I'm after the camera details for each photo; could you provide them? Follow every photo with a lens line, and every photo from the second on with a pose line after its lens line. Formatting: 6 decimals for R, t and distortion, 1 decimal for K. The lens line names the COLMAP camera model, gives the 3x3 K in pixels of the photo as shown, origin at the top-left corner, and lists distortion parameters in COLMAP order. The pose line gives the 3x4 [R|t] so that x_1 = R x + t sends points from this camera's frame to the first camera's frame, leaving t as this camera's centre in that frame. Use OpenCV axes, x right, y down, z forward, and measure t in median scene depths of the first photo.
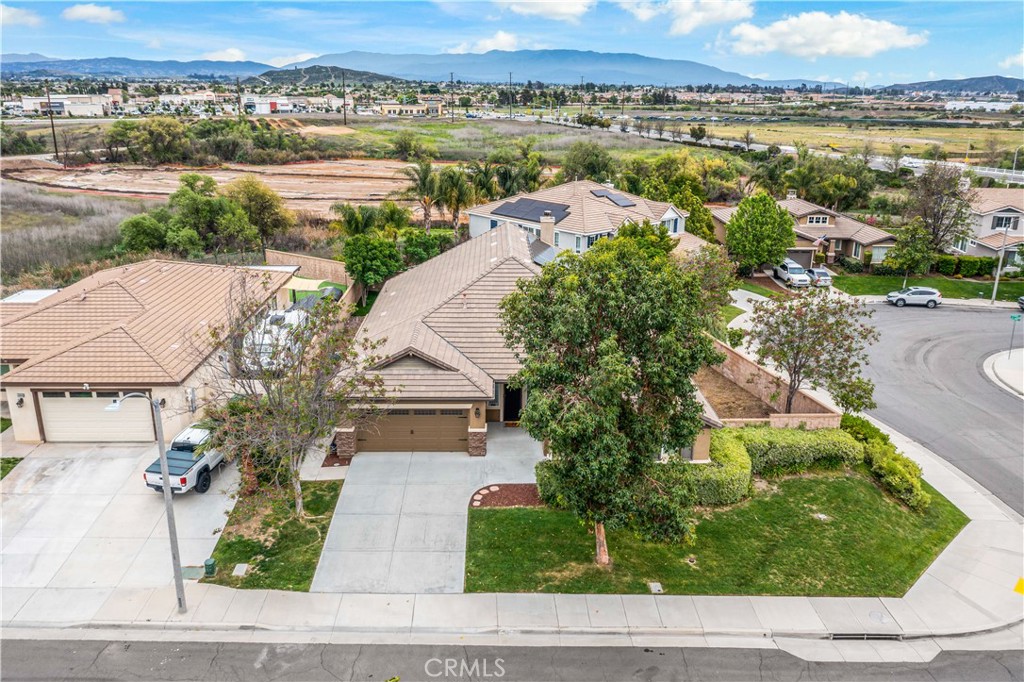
lens RADIAL K [[812.7, 0, 516.1], [0, 812.7, 338.9], [0, 0, 1]] dist [-0.023150, 0.004581]
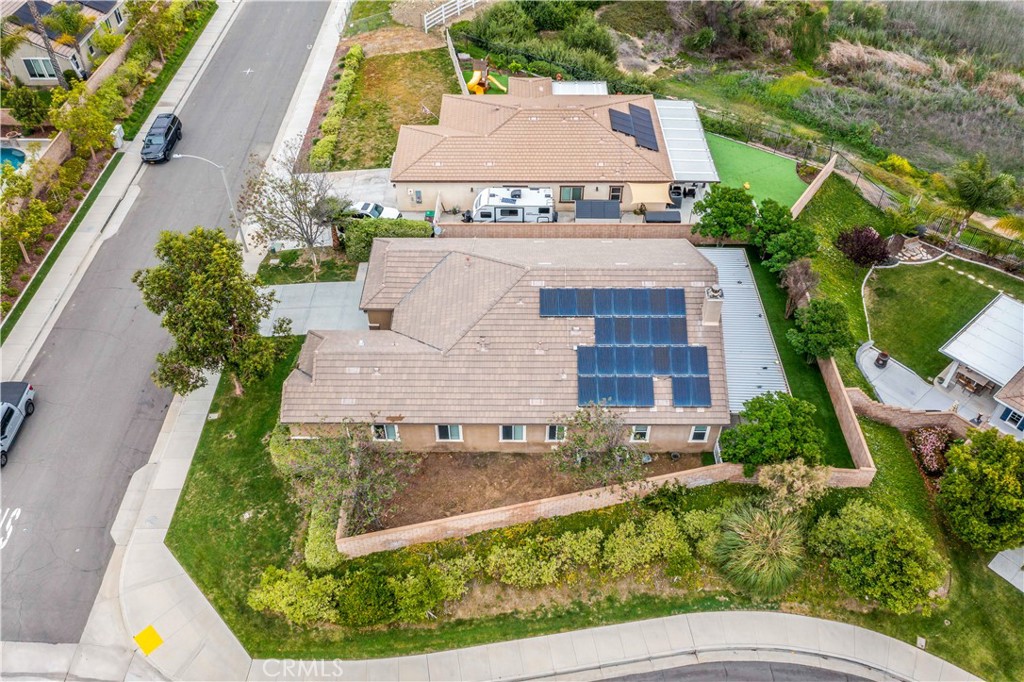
lens RADIAL K [[805.4, 0, 513.2], [0, 805.4, 340.0], [0, 0, 1]] dist [-0.026372, 0.010869]
pose [[-0.033335, 0.691335, -0.721765, 1.056794], [-0.295761, 0.682997, 0.667862, -0.946033], [0.954680, 0.235733, 0.181703, 1.039802]]
